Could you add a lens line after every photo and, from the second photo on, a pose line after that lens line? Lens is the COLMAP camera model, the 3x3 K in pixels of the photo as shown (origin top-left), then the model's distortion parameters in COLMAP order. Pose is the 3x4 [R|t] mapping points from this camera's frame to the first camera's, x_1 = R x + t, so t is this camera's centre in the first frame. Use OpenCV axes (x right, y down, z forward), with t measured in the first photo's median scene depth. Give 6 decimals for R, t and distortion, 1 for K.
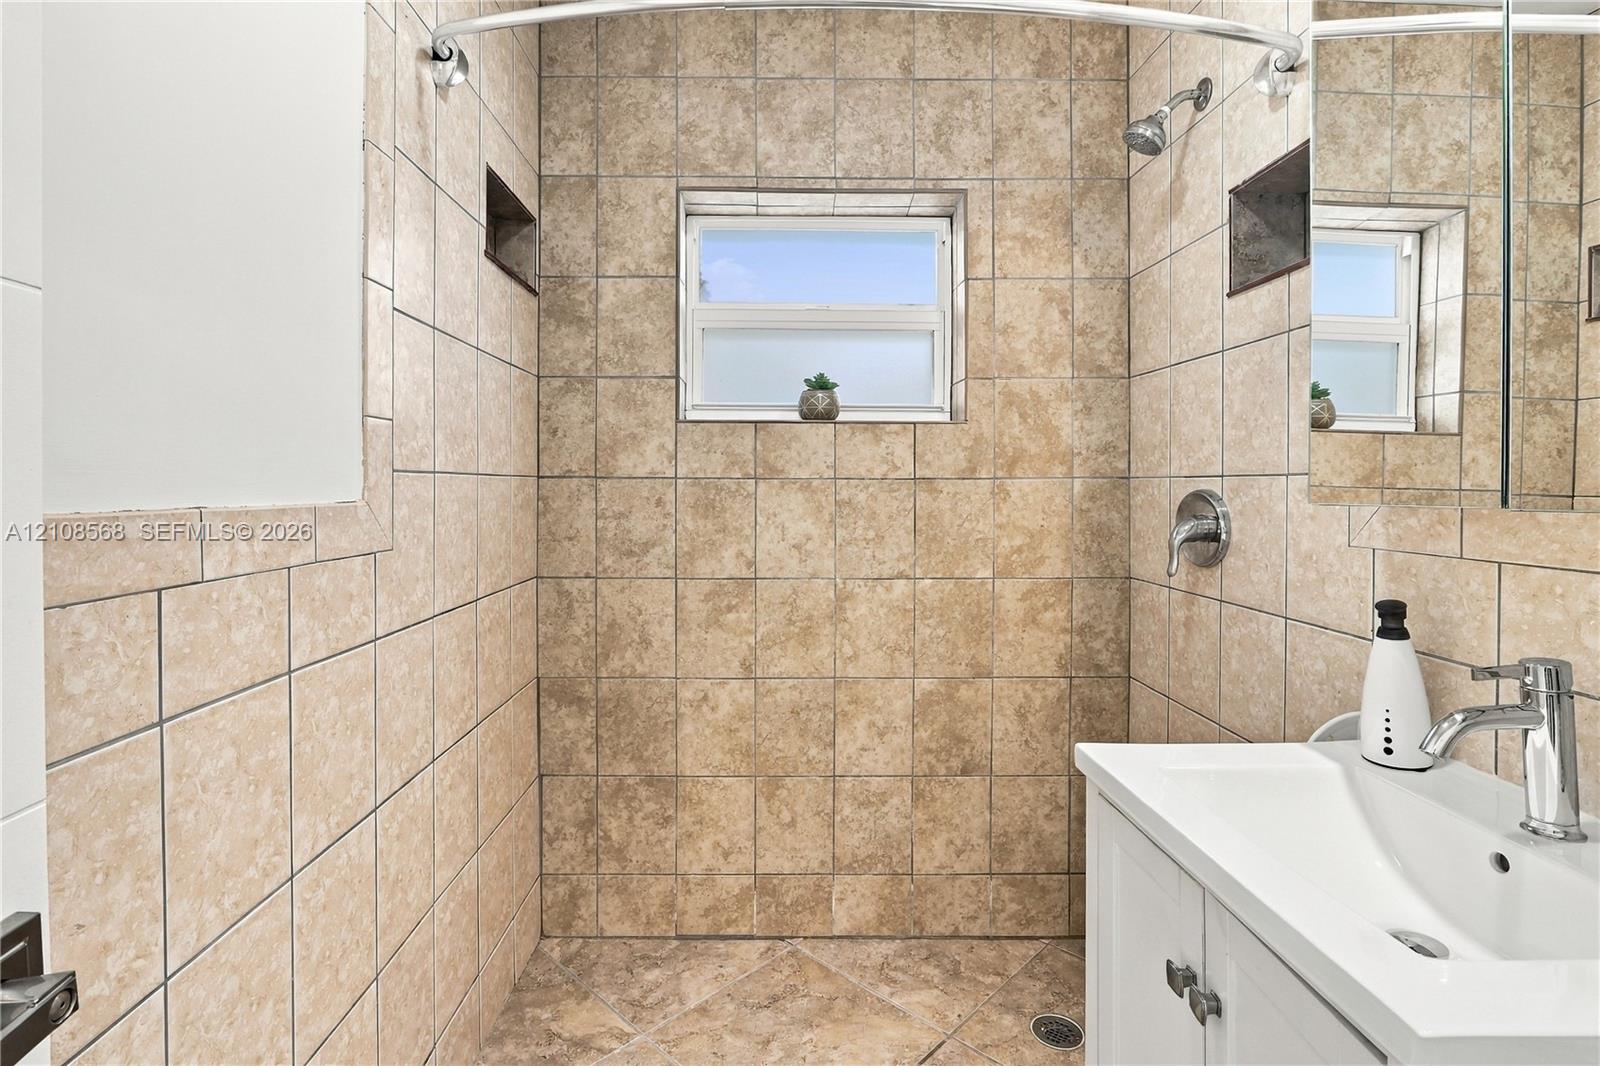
lens RADIAL K [[778.6, 0, 785.3], [0, 778.6, 491.7], [0, 0, 1]] dist [-0.015739, 0.001644]
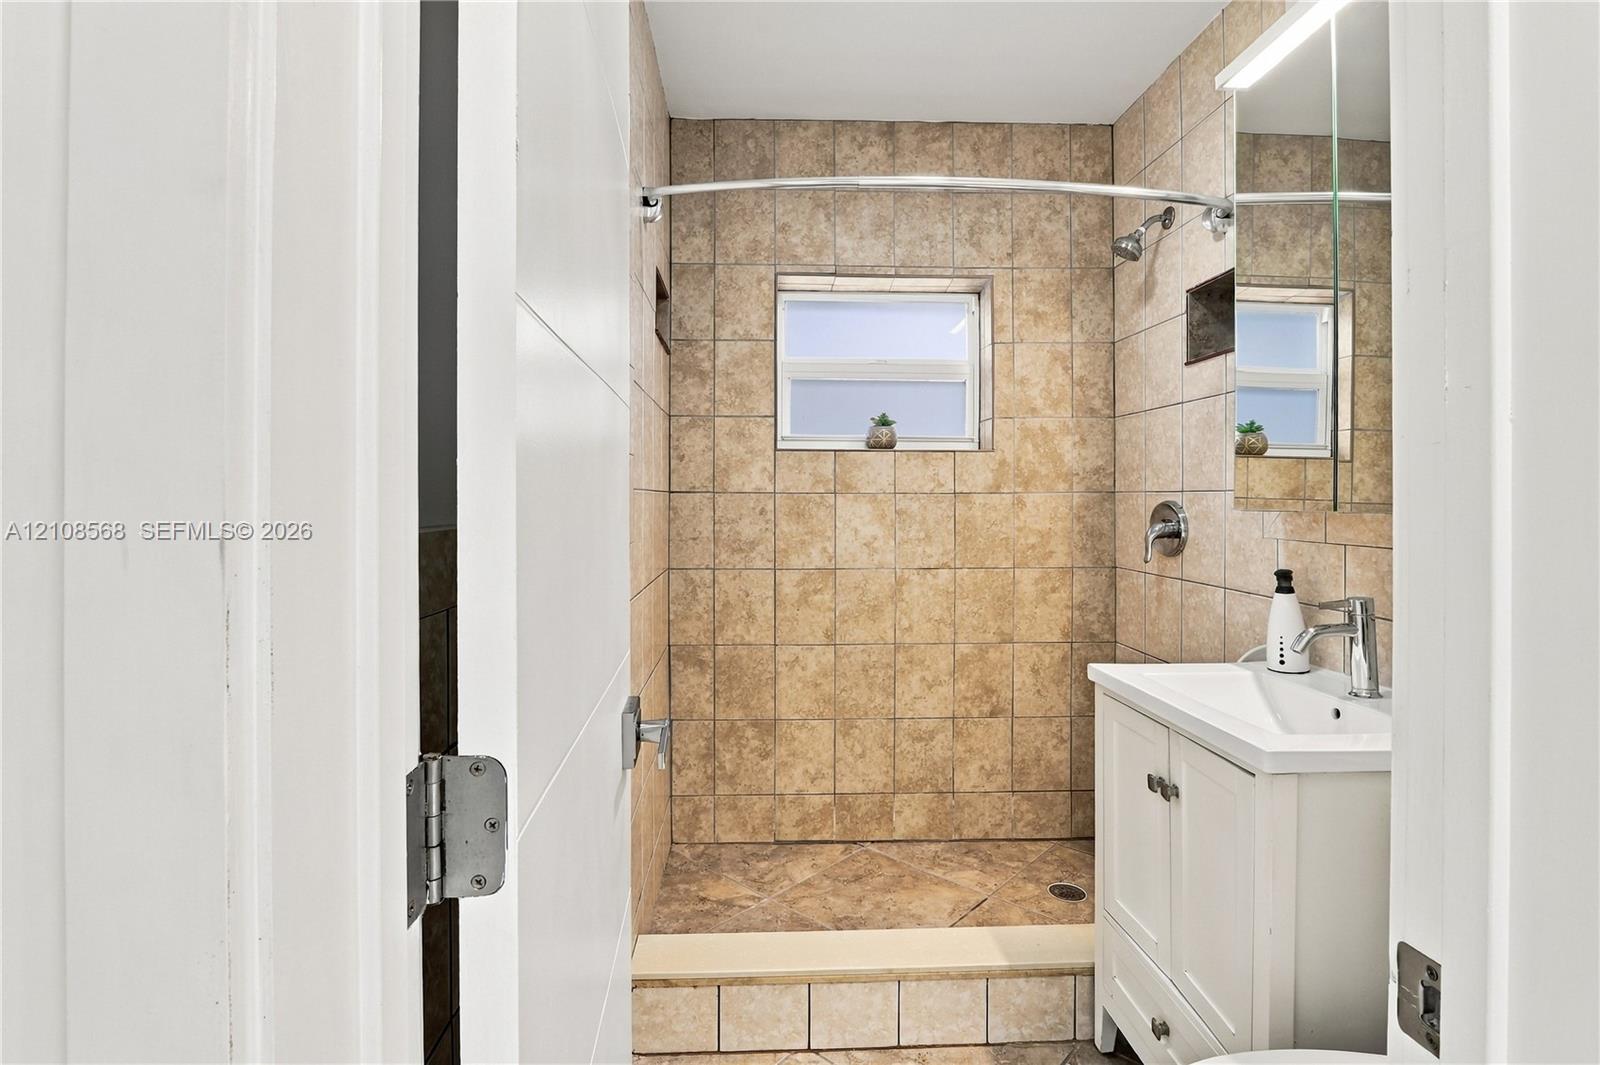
lens RADIAL K [[778.6, 0, 775.8], [0, 778.6, 499.1], [0, 0, 1]] dist [-0.015739, 0.001644]
pose [[0.999796, -0.001002, 0.020197, -0.166003], [0.001133, 0.999978, -0.006473, 0.001608], [-0.020190, 0.006495, 0.999775, -0.321126]]
